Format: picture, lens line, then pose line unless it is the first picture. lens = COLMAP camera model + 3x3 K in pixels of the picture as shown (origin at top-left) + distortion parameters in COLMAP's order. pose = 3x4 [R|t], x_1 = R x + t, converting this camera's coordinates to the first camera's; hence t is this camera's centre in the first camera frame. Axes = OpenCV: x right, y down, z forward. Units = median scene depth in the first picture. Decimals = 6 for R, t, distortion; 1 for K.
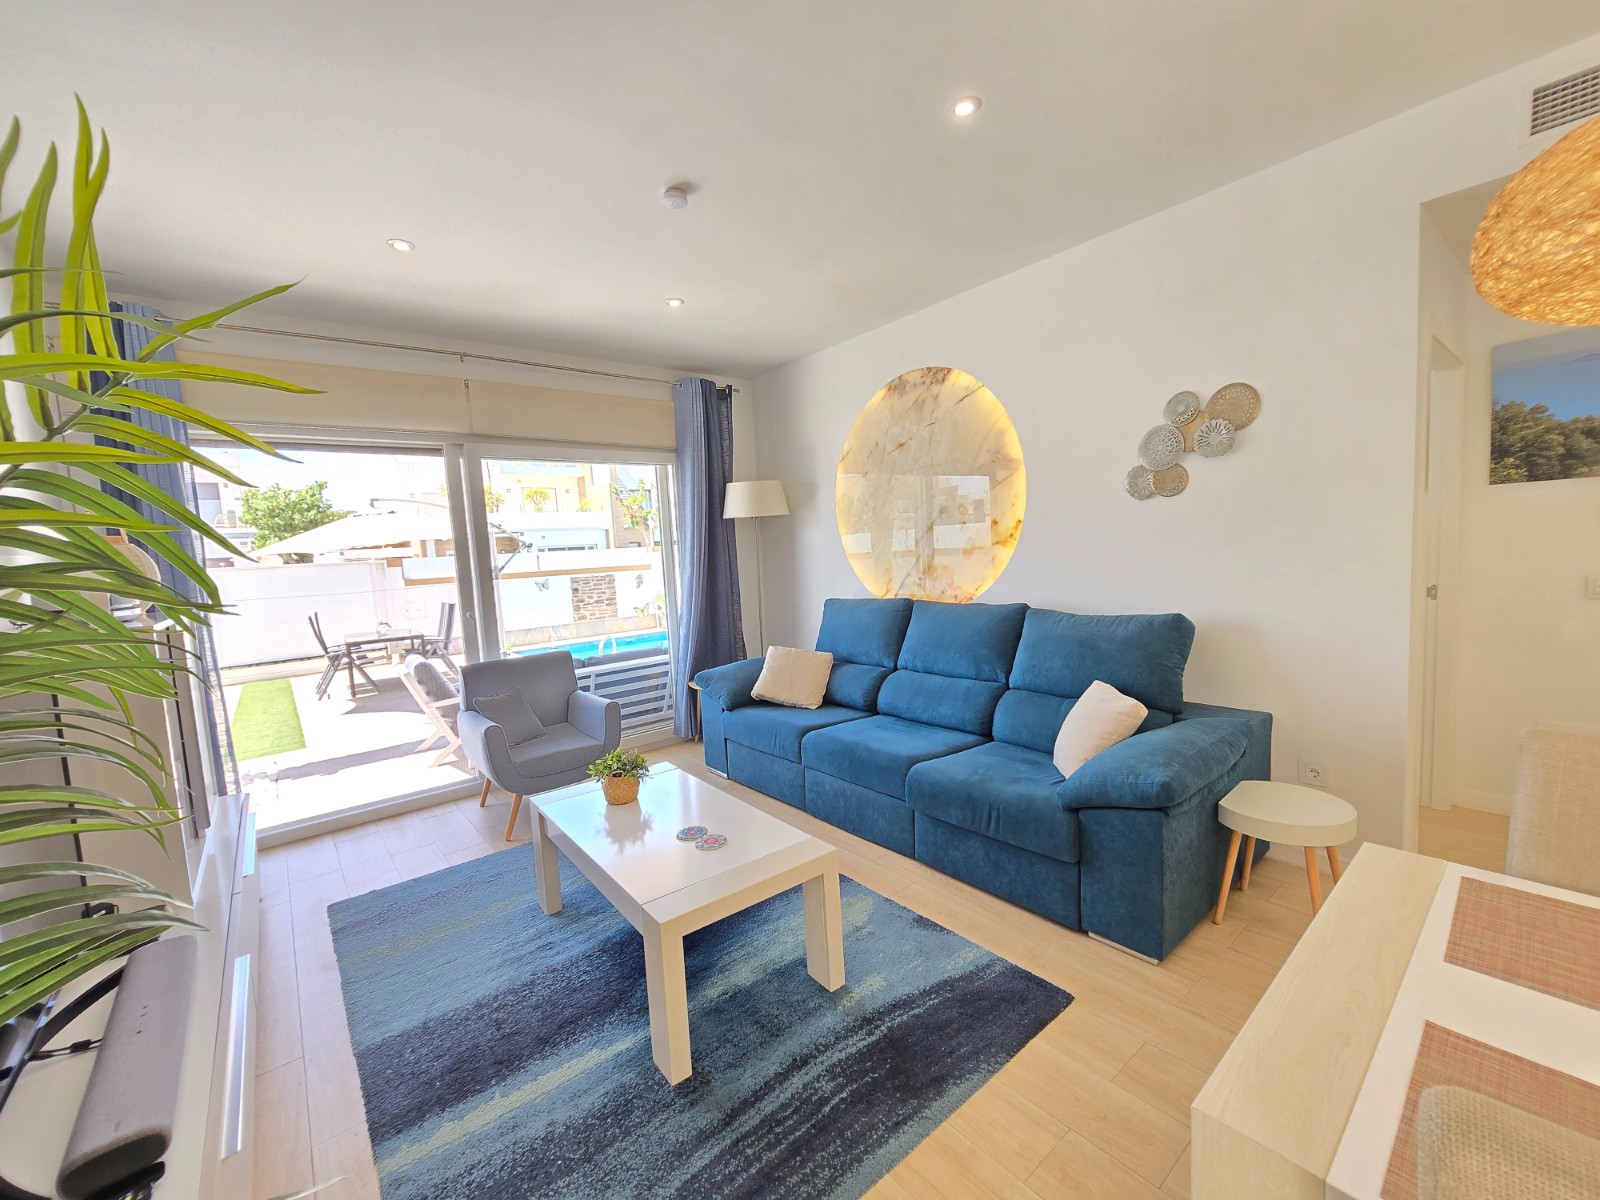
lens RADIAL K [[656.1, 0, 798.1], [0, 656.1, 607.3], [0, 0, 1]] dist [-0.000673, -0.000352]
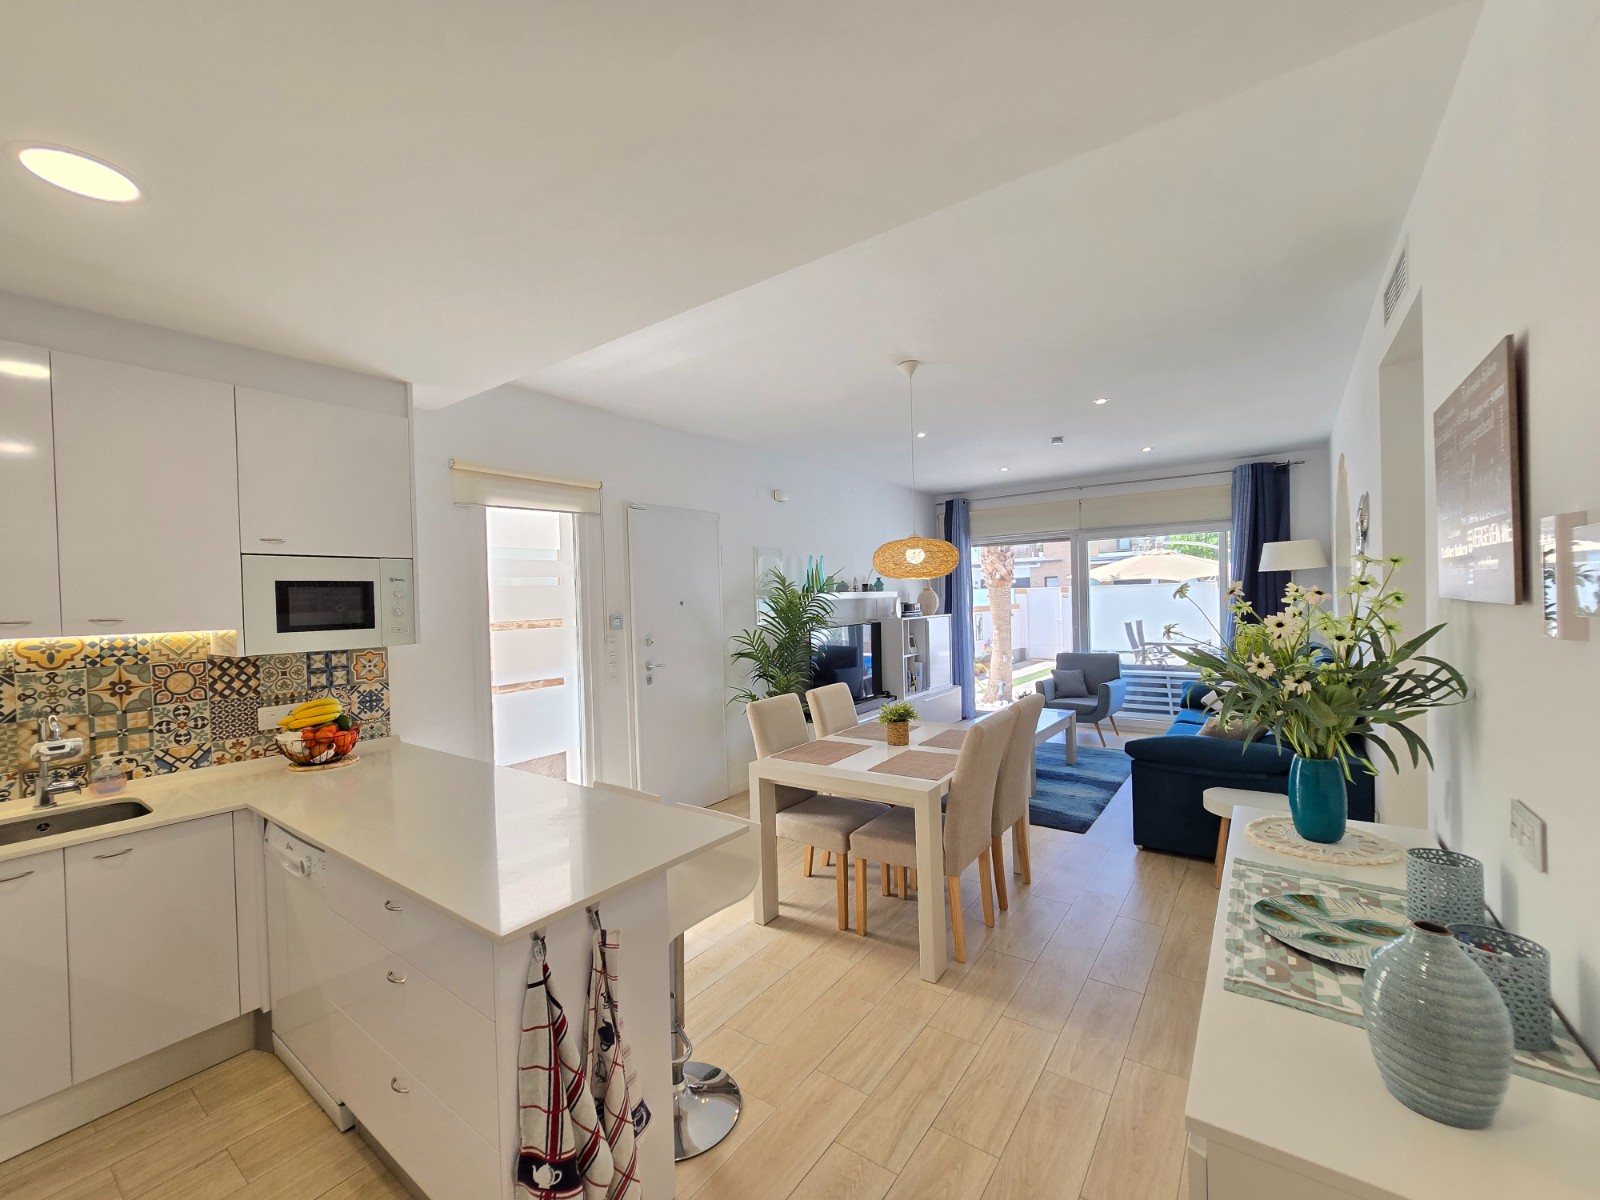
lens RADIAL K [[660.4, 0, 793.2], [0, 660.4, 608.4], [0, 0, 1]] dist [-0.002797, -0.000050]
pose [[0.250834, 0.064634, -0.965870, 1.188051], [-0.073923, 0.996134, 0.047461, -0.076883], [0.965203, 0.059495, 0.254643, -0.247600]]
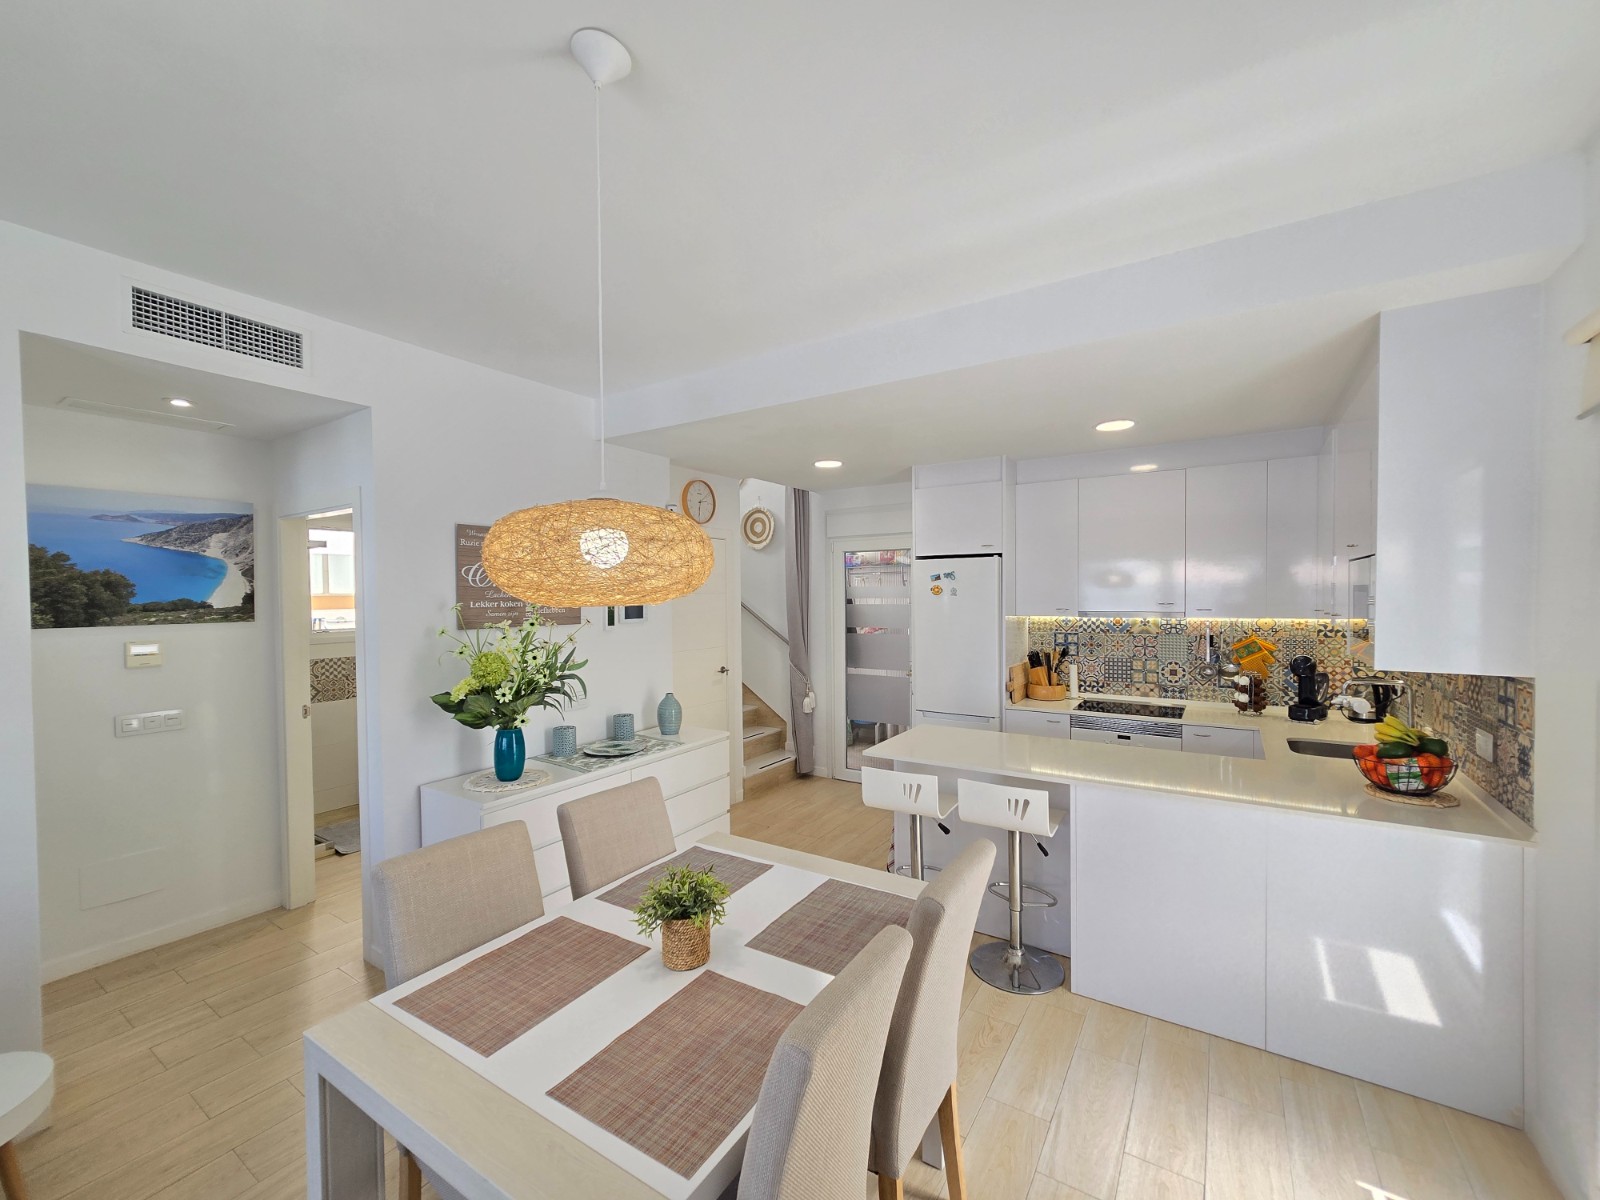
lens RADIAL K [[656.1, 0, 798.1], [0, 656.1, 607.3], [0, 0, 1]] dist [-0.000673, -0.000352]
pose [[-0.303078, 0.040869, 0.952089, -0.127154], [0.112564, 0.993621, -0.006820, -0.071204], [-0.946294, 0.105104, -0.305745, 0.190359]]
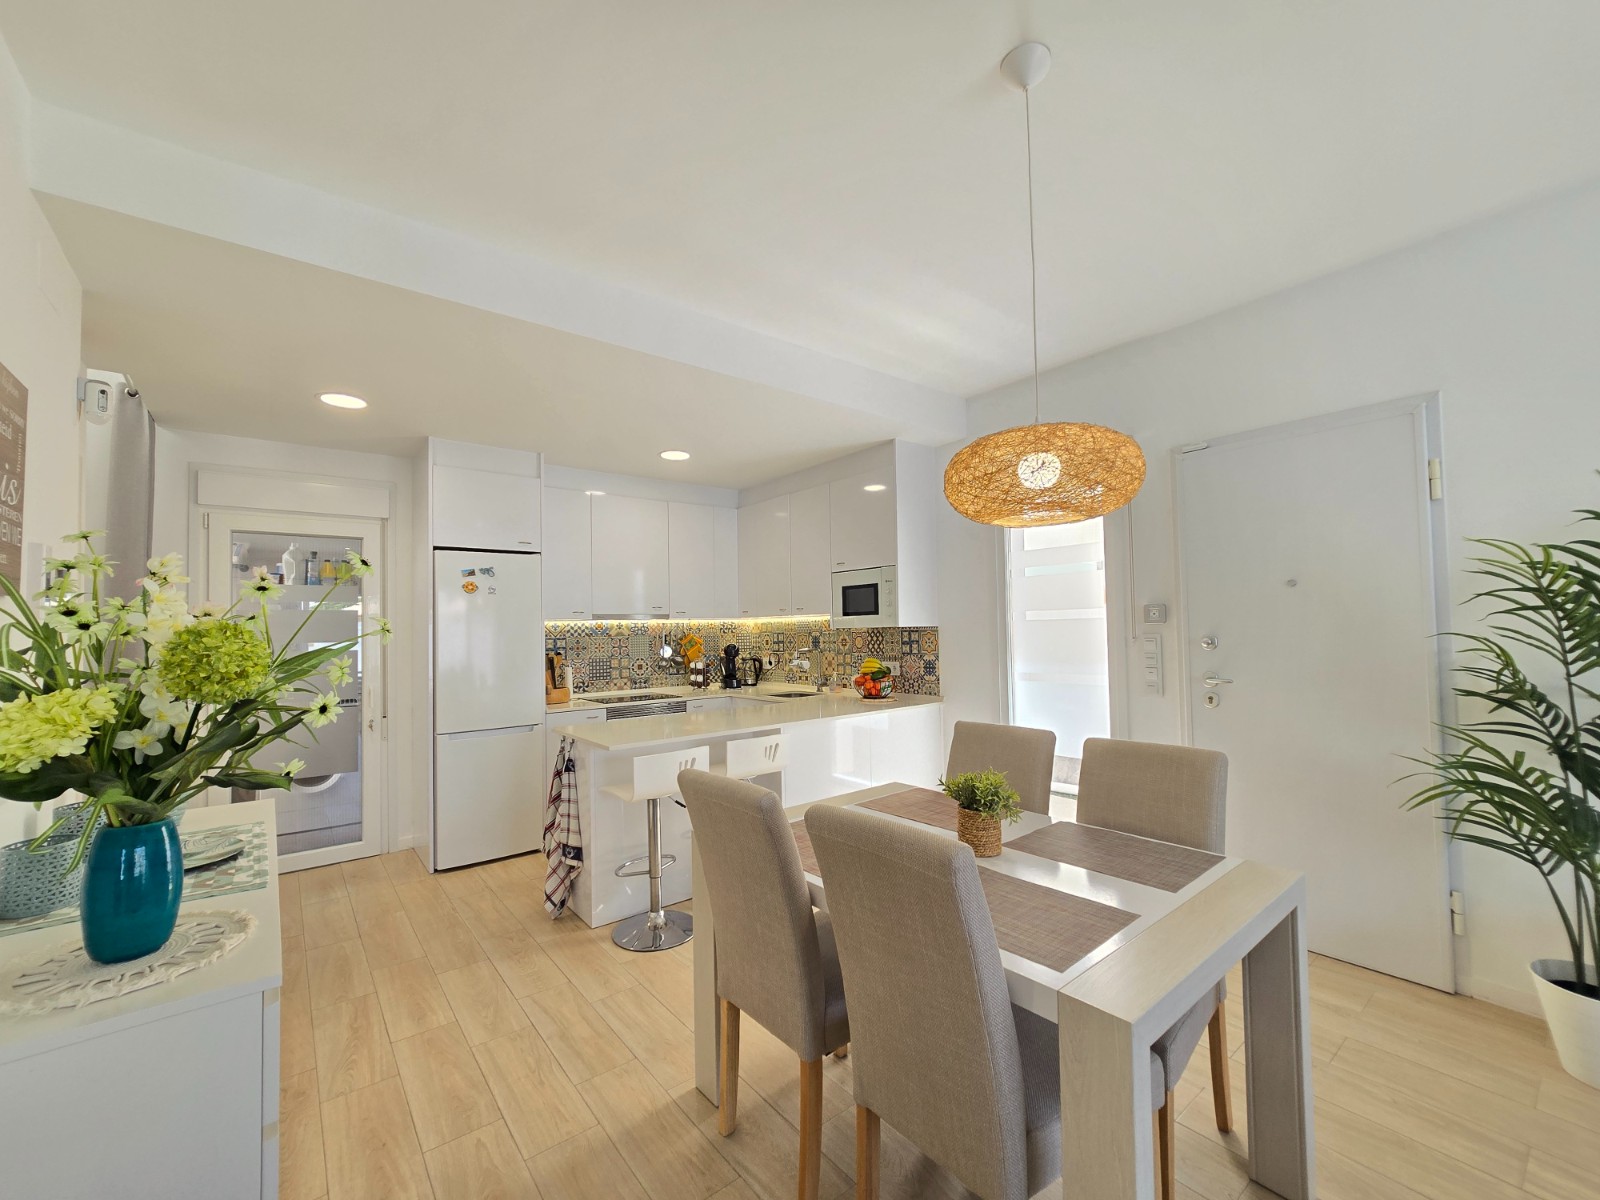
lens RADIAL K [[656.5, 0, 801.5], [0, 656.5, 610.4], [0, 0, 1]] dist [-0.002412, -0.000050]
pose [[-0.996947, 0.077700, 0.007695, 0.437816], [0.078023, 0.995144, 0.060000, -0.067364], [-0.002996, 0.060417, -0.998169, 0.627429]]
